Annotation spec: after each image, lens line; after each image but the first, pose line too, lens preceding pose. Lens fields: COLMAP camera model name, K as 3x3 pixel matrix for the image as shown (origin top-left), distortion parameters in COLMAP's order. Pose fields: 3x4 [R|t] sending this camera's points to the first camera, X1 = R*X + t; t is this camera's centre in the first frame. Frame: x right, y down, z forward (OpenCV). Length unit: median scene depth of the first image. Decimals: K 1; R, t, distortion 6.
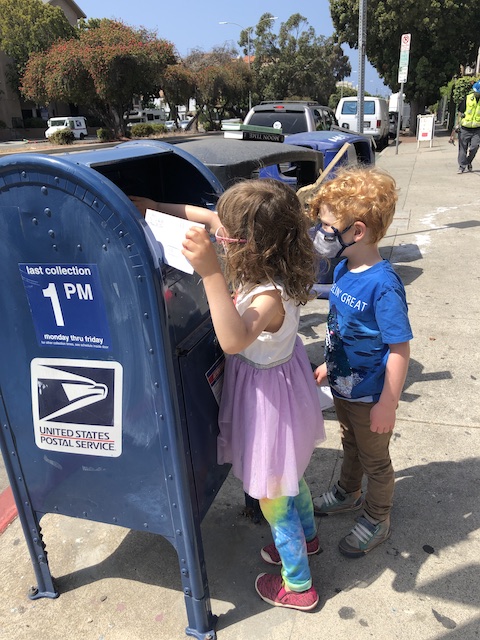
lens RADIAL K [[531.8, 0, 243.4], [0, 531.8, 329.2], [0, 0, 1]] dist [-0.010157, 0.006339]
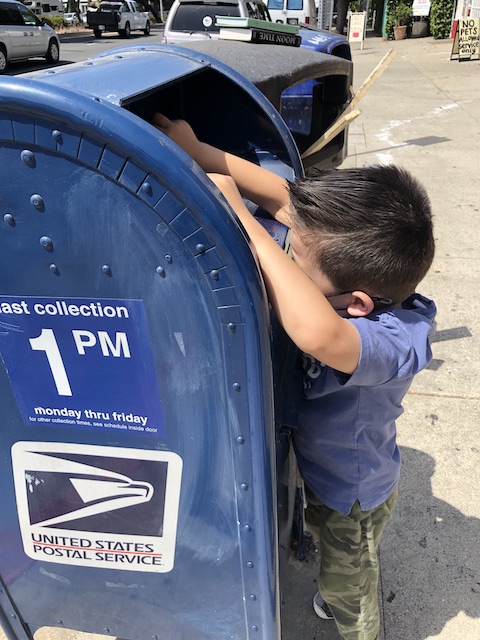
lens RADIAL K [[527.2, 0, 236.6], [0, 527.2, 328.4], [0, 0, 1]] dist [-0.010553, 0.003656]
pose [[0.988991, -0.056638, 0.136706, -0.209776], [0.033742, 0.985828, 0.164328, -0.144986], [-0.144076, -0.157906, 0.976887, 0.387162]]
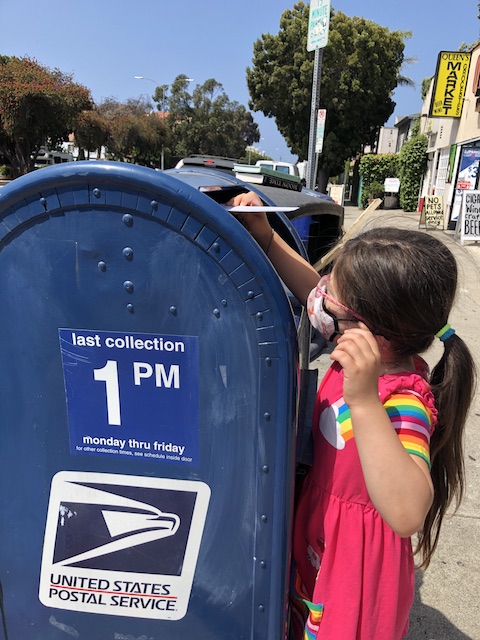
lens RADIAL K [[531.8, 0, 243.4], [0, 531.8, 329.2], [0, 0, 1]] dist [-0.010157, 0.006339]
pose [[0.979740, 0.046221, 0.194868, -0.285764], [-0.026929, 0.994571, -0.100515, -0.054849], [-0.198456, 0.093231, 0.975665, 0.282352]]
